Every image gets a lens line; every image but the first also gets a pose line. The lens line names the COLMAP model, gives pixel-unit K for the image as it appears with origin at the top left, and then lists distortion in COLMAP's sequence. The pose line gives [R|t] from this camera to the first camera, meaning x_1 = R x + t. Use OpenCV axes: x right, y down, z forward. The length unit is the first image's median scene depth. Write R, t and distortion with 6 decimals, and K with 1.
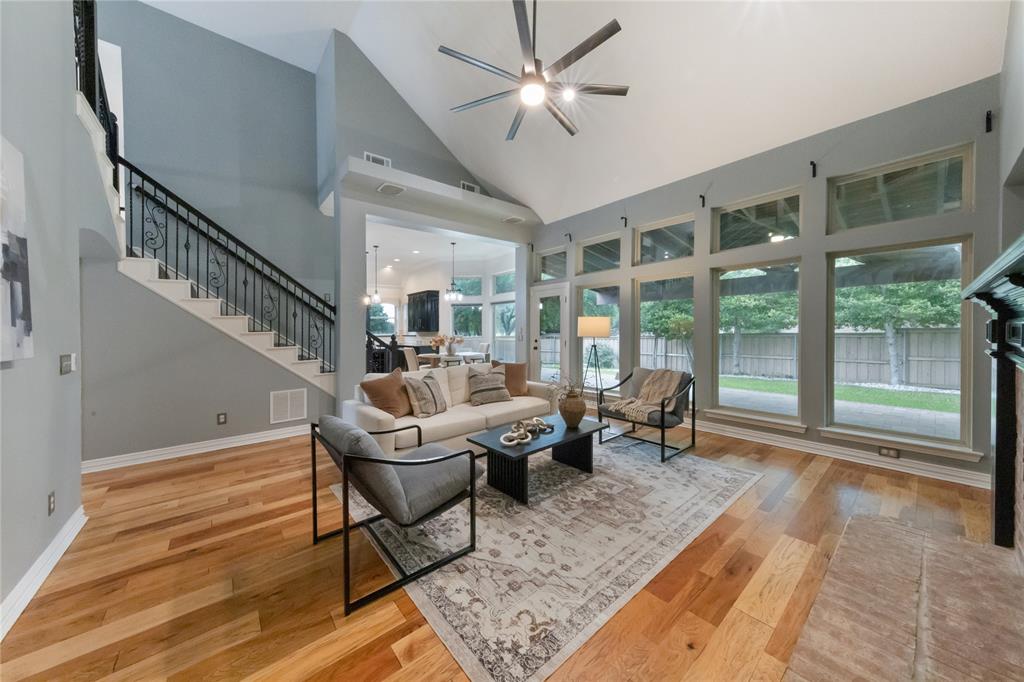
lens RADIAL K [[350.3, 0, 504.8], [0, 350.3, 330.4], [0, 0, 1]] dist [0.006756, -0.000059]
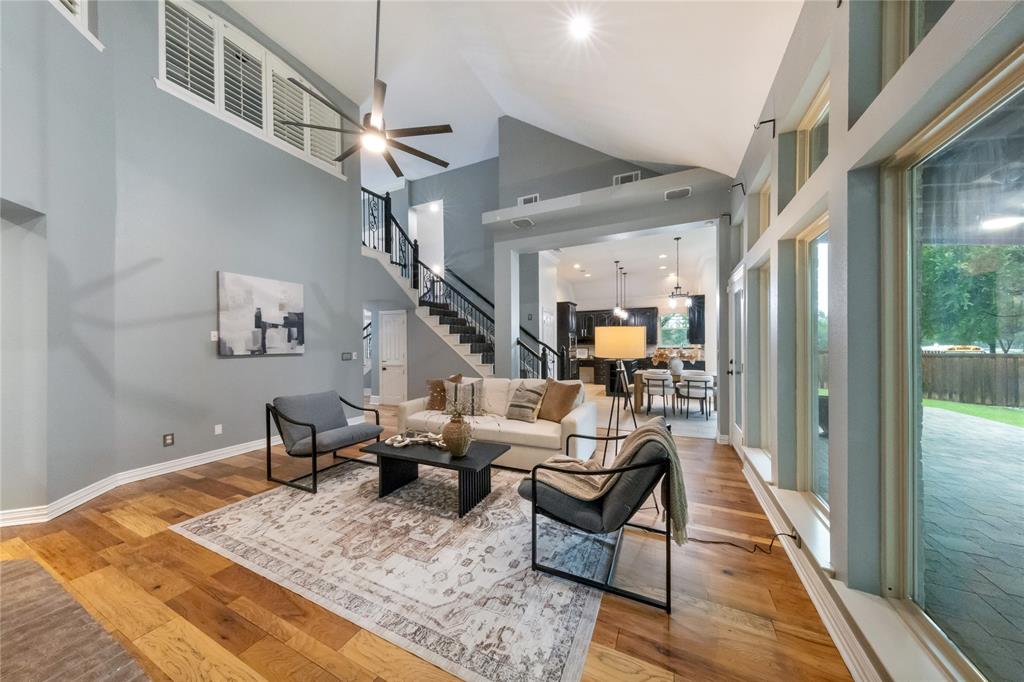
lens RADIAL K [[333.7, 0, 505.4], [0, 333.7, 333.2], [0, 0, 1]] dist [0.008967, -0.000023]
pose [[0.403707, -0.016125, -0.914746, 1.365484], [-0.001416, 0.999832, -0.018250, -0.027655], [0.914887, 0.008663, 0.403616, 1.019647]]
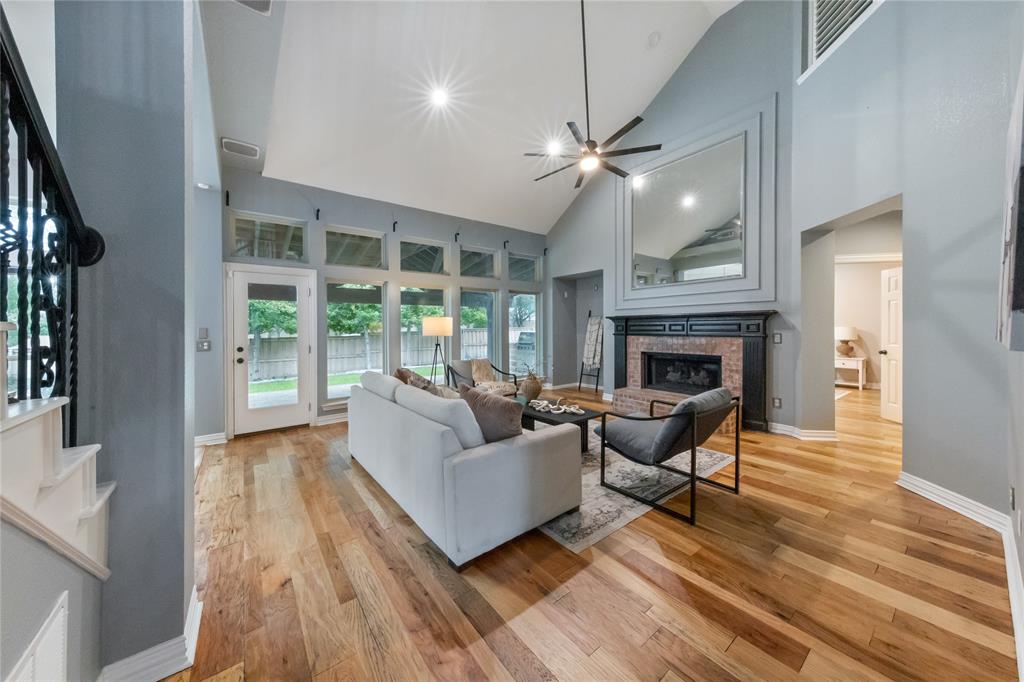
lens RADIAL K [[350.3, 0, 504.8], [0, 350.3, 330.4], [0, 0, 1]] dist [0.006756, -0.000059]
pose [[0.049491, 0.000889, 0.998774, -1.430939], [0.019361, 0.999811, -0.001849, 0.017043], [-0.998587, 0.019429, 0.049465, 1.326330]]
